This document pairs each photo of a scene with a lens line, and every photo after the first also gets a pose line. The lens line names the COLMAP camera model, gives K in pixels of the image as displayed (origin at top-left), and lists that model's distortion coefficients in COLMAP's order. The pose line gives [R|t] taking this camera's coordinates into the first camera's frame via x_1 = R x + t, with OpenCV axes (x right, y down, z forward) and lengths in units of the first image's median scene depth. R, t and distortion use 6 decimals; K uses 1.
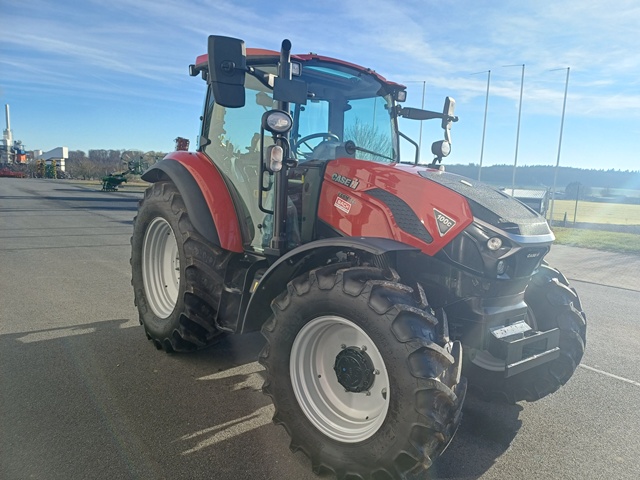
lens RADIAL K [[466.6, 0, 336.9], [0, 466.6, 249.8], [0, 0, 1]] dist [0.043626, 0.000141]
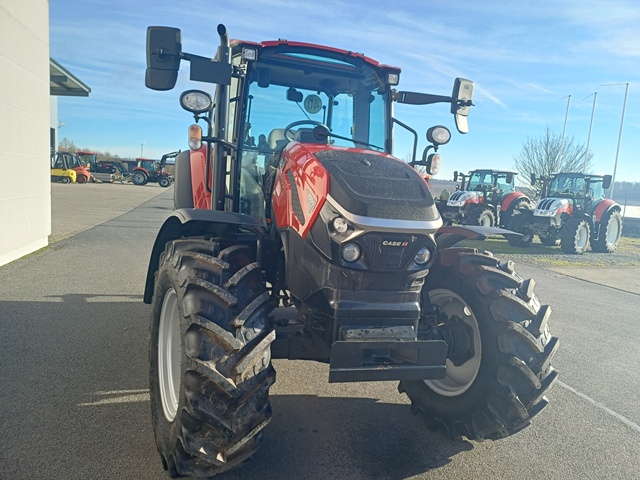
lens RADIAL K [[466.6, 0, 321.6], [0, 466.6, 239.9], [0, 0, 1]] dist [0.043626, 0.000141]
pose [[0.917377, 0.068384, -0.392101, 0.381641], [-0.088191, 0.995566, -0.032706, 0.026482], [0.388126, 0.064584, 0.919341, 0.121752]]
